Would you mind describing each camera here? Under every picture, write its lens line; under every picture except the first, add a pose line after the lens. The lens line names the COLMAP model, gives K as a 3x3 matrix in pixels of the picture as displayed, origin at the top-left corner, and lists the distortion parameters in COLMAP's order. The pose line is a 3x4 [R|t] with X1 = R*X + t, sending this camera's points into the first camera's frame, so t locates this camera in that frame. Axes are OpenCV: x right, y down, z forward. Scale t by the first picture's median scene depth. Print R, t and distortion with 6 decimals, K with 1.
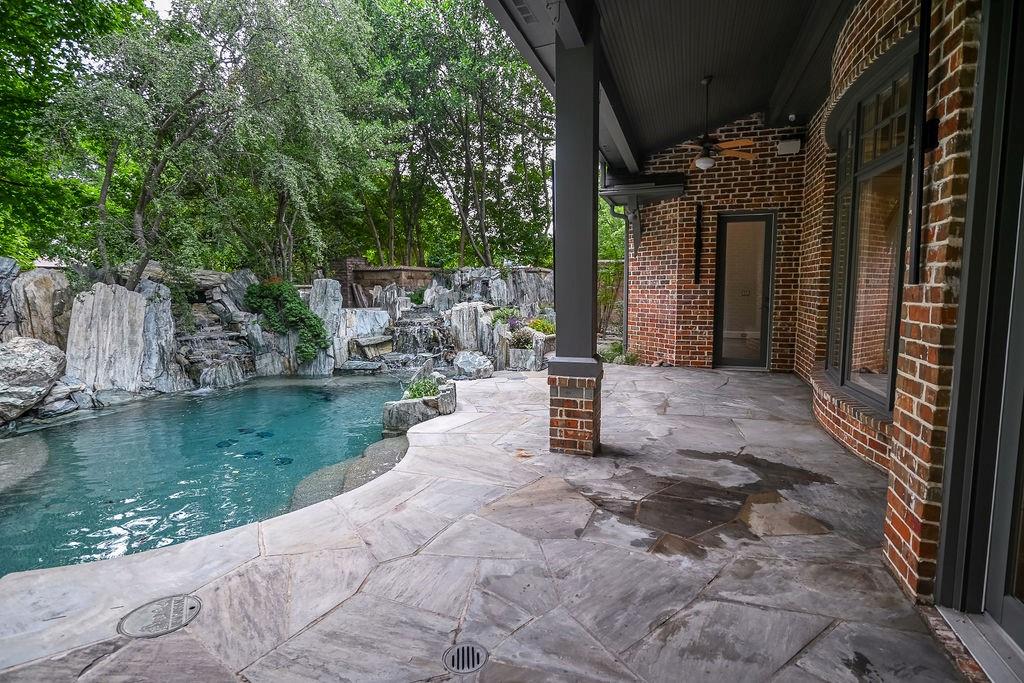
lens RADIAL K [[525.4, 0, 522.9], [0, 525.4, 337.3], [0, 0, 1]] dist [-0.012010, 0.002557]
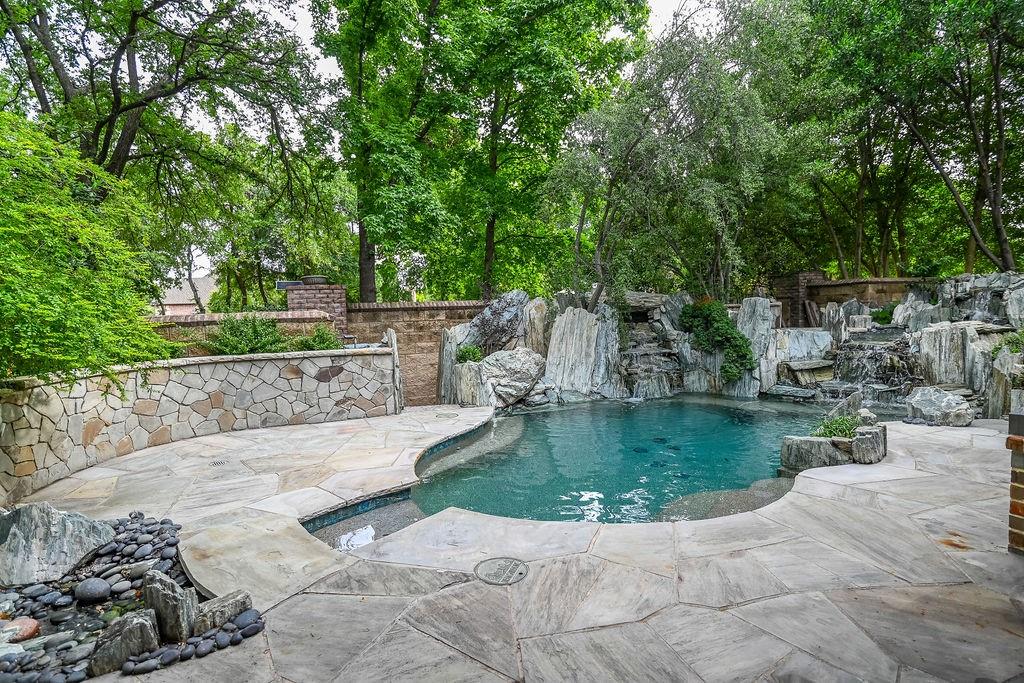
lens RADIAL K [[525.4, 0, 507.1], [0, 525.4, 341.4], [0, 0, 1]] dist [-0.012010, 0.002557]
pose [[0.632769, 0.028934, -0.773800, 0.087294], [-0.049085, 0.998791, -0.002792, -0.007016], [0.772783, 0.039749, 0.633424, 0.051938]]
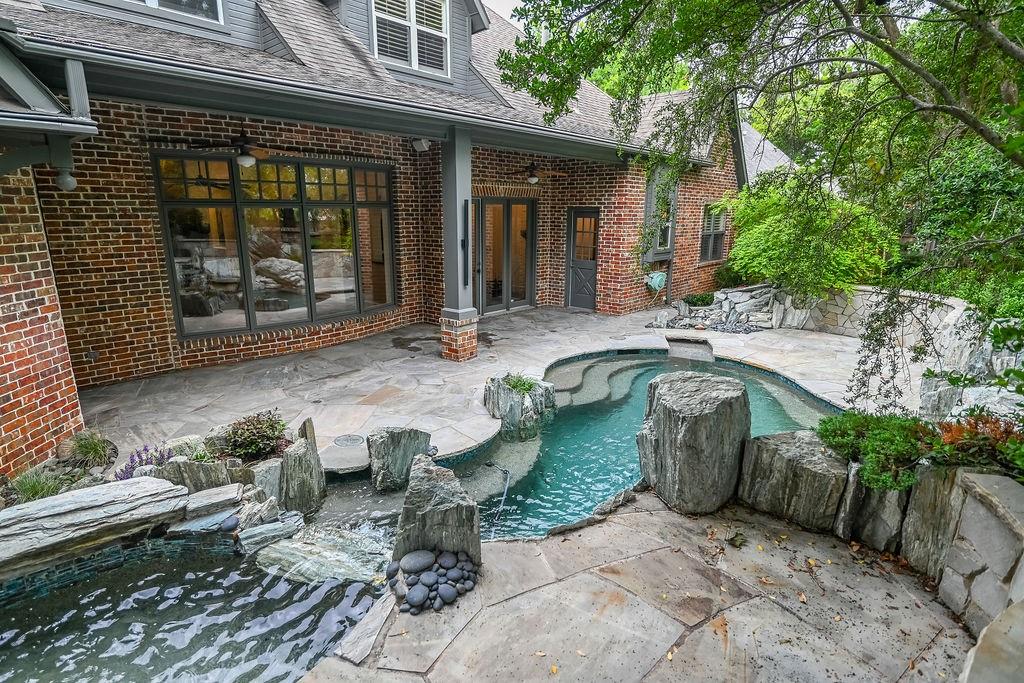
lens RADIAL K [[525.4, 0, 512.8], [0, 525.4, 342.1], [0, 0, 1]] dist [-0.012010, 0.002557]
pose [[-0.917317, -0.095229, 0.386602, -0.462688], [0.039832, 0.944157, 0.327080, -0.260733], [-0.396160, 0.315435, -0.862298, 1.493162]]
